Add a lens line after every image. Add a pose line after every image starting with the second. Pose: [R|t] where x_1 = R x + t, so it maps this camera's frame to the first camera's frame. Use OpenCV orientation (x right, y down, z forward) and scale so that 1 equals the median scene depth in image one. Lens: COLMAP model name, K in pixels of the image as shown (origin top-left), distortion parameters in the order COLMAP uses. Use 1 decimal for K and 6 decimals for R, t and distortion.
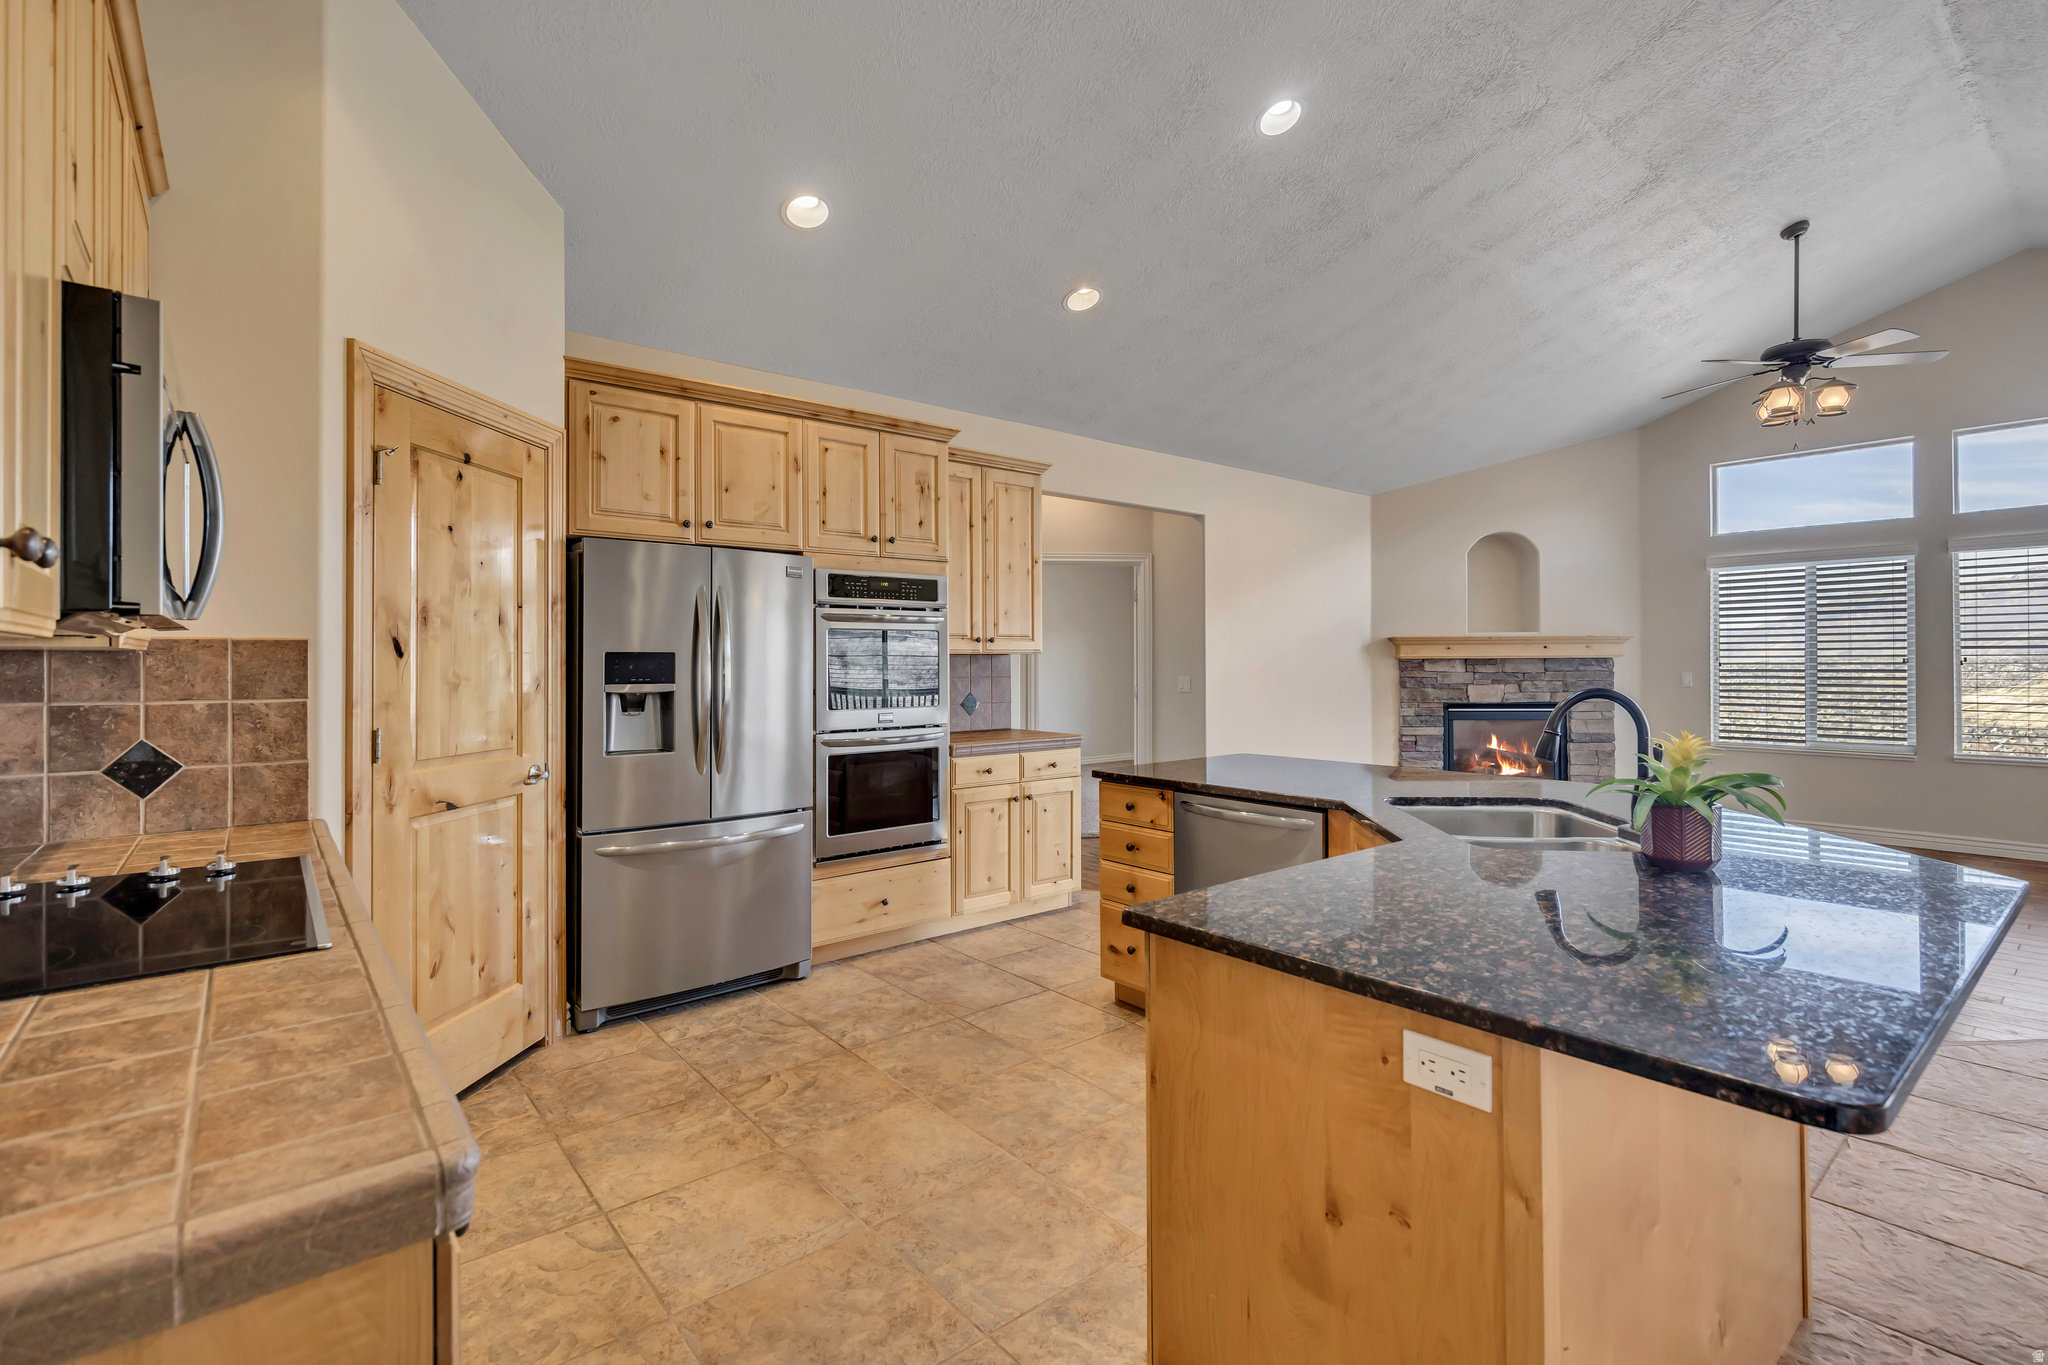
lens RADIAL K [[933.9, 0, 1021.8], [0, 933.9, 662.0], [0, 0, 1]] dist [-0.000244, 0.000347]
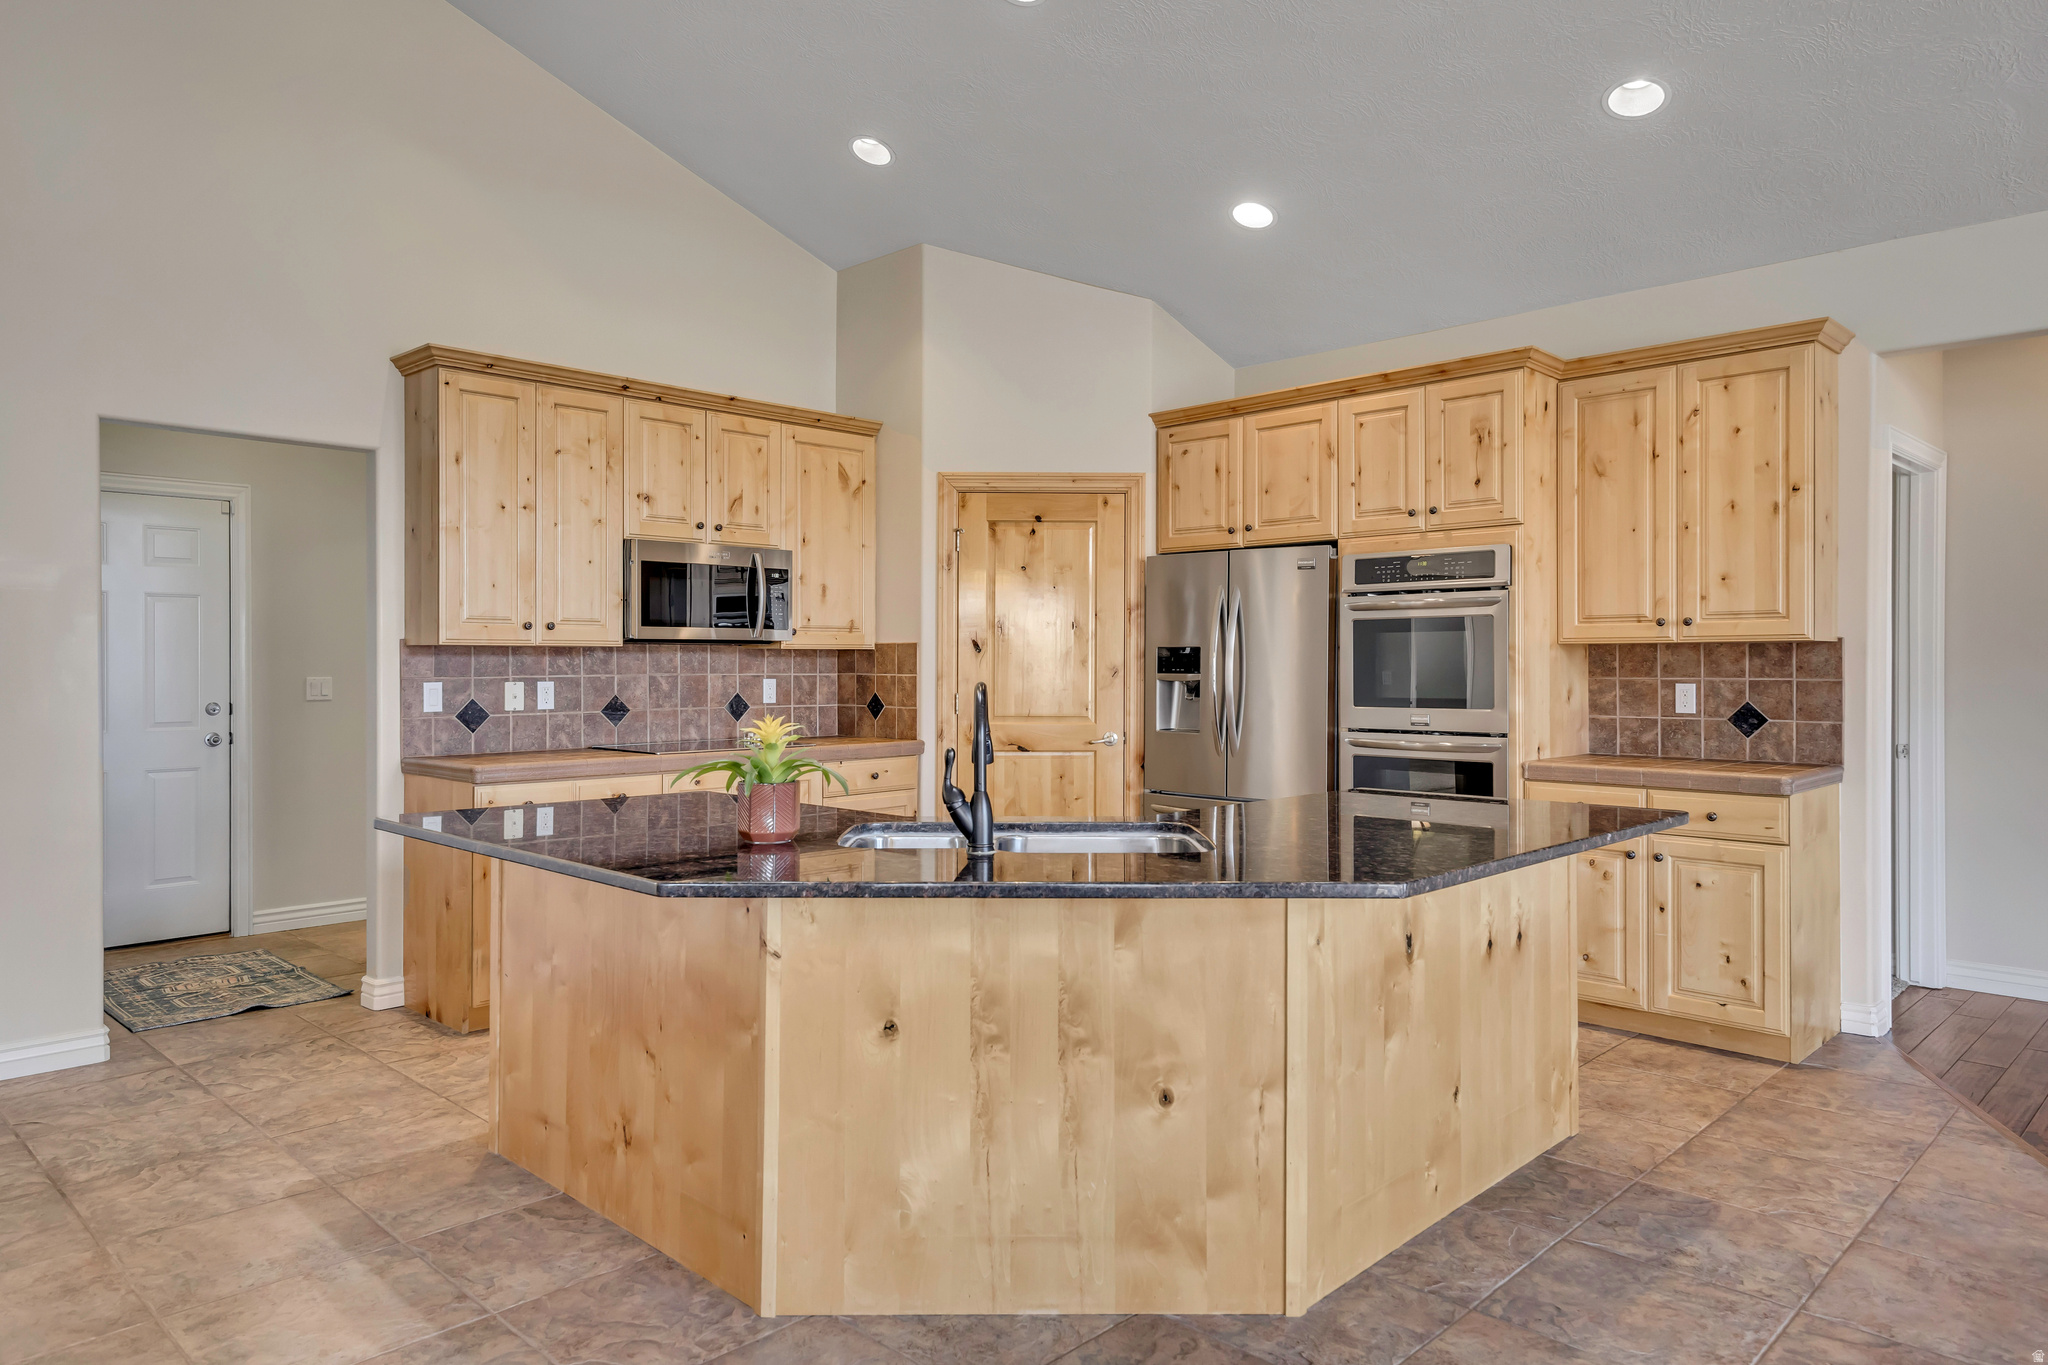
lens RADIAL K [[1305.9, 0, 1024.1], [0, 1305.9, 673.5], [0, 0, 1]] dist [0.031960, -0.004764]
pose [[0.104383, 0.013063, -0.994451, 1.086844], [-0.000396, 0.999914, 0.013093, 0.001880], [0.994537, -0.000973, 0.104379, 0.553193]]
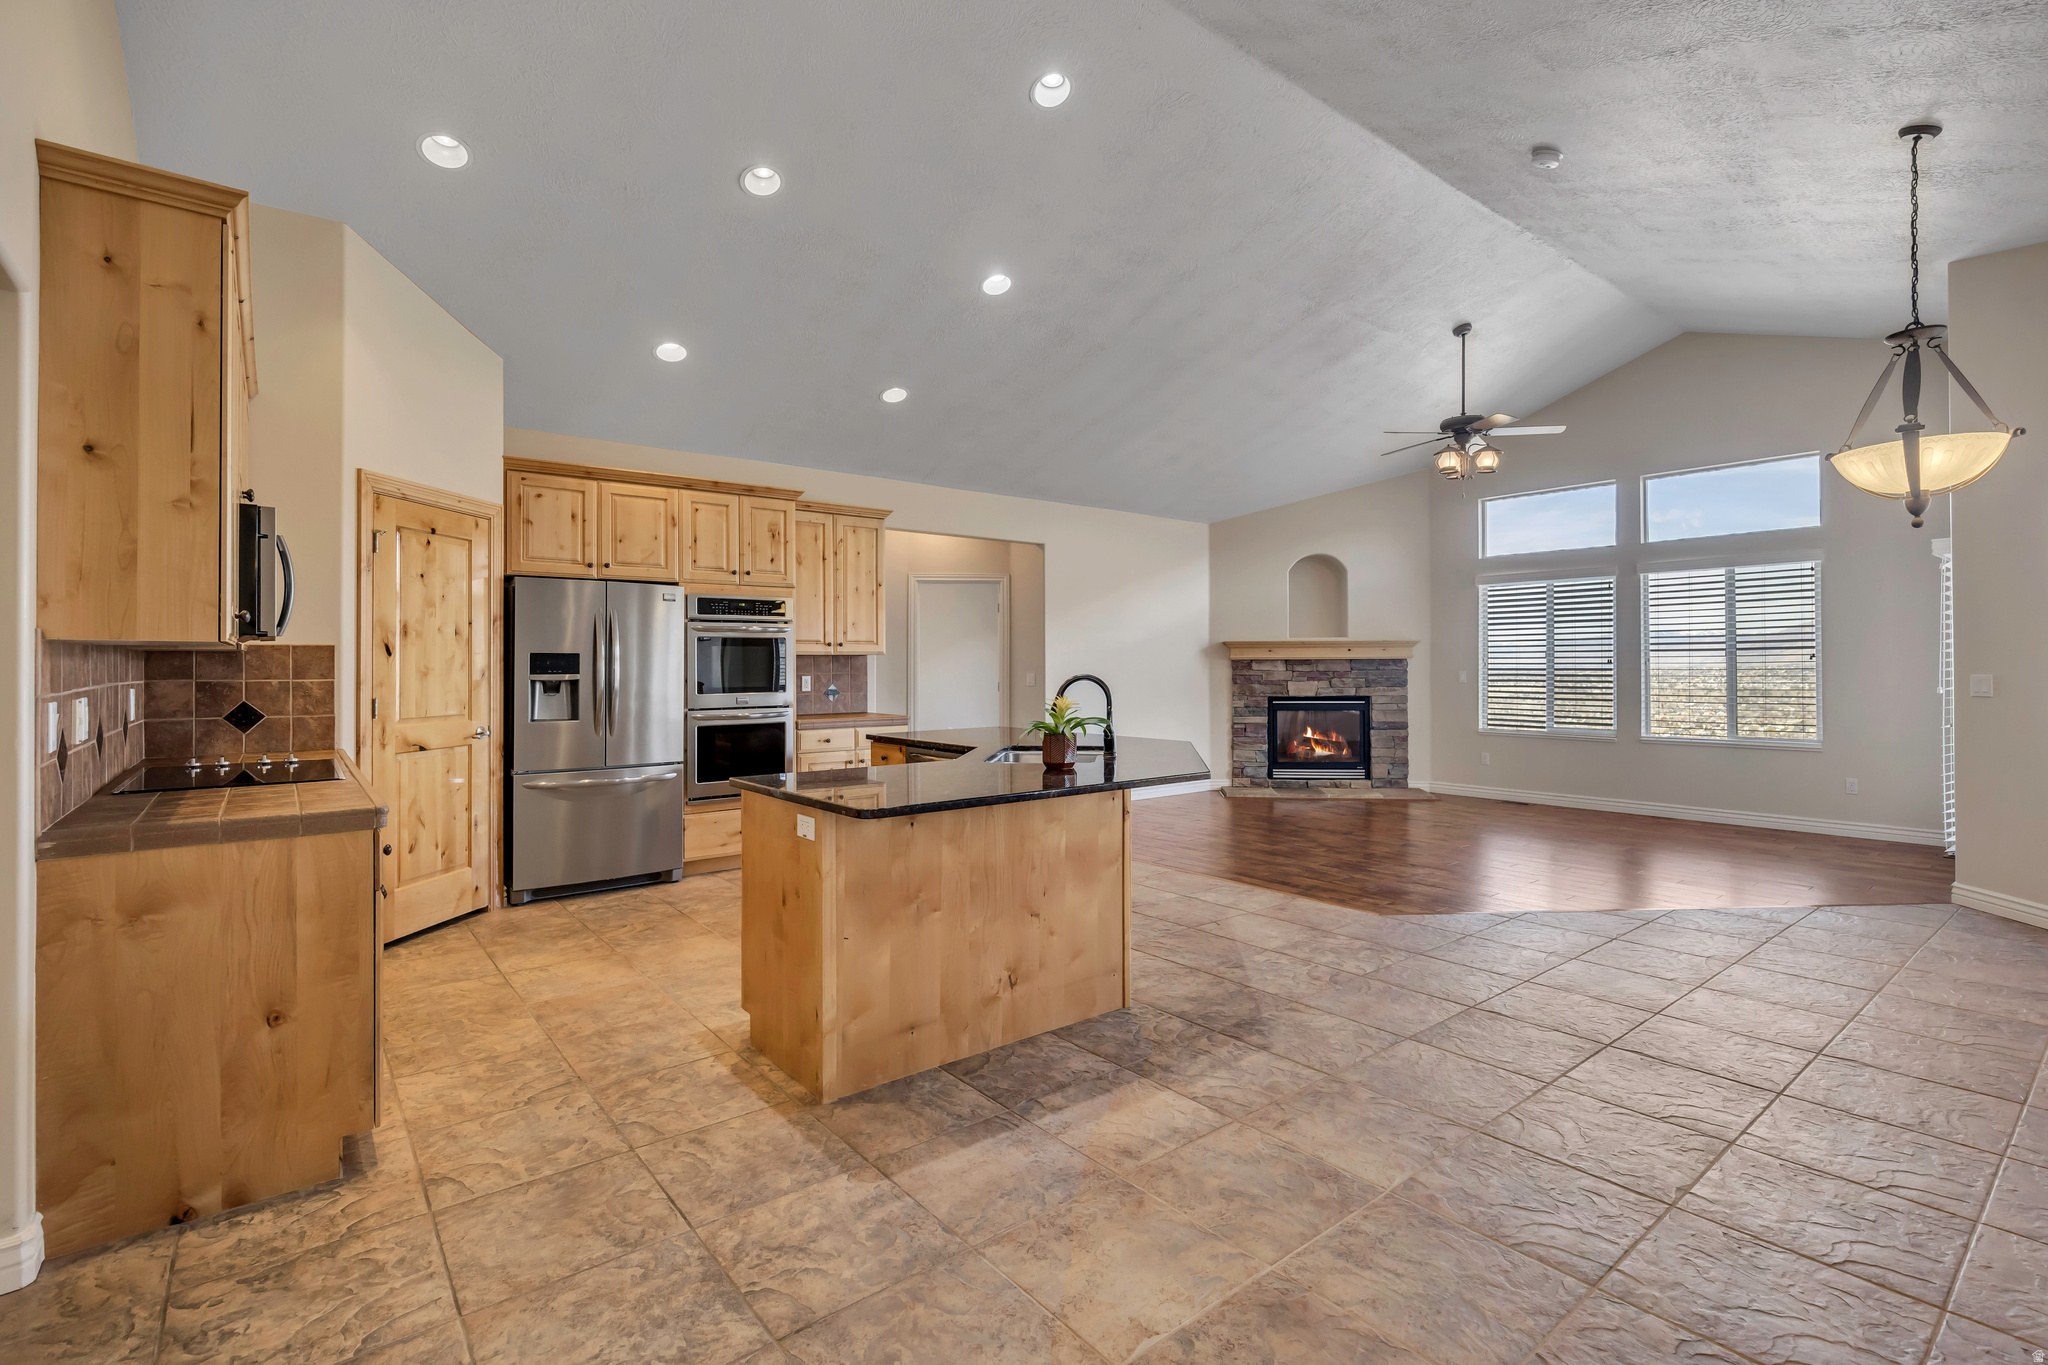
lens RADIAL K [[933.9, 0, 1024.9], [0, 933.9, 665.2], [0, 0, 1]] dist [-0.000244, 0.000347]
pose [[0.999891, 0.001216, -0.014687, 0.319796], [-0.001200, 0.999999, 0.001049, 0.005872], [0.014688, -0.001031, 0.999892, -0.421275]]
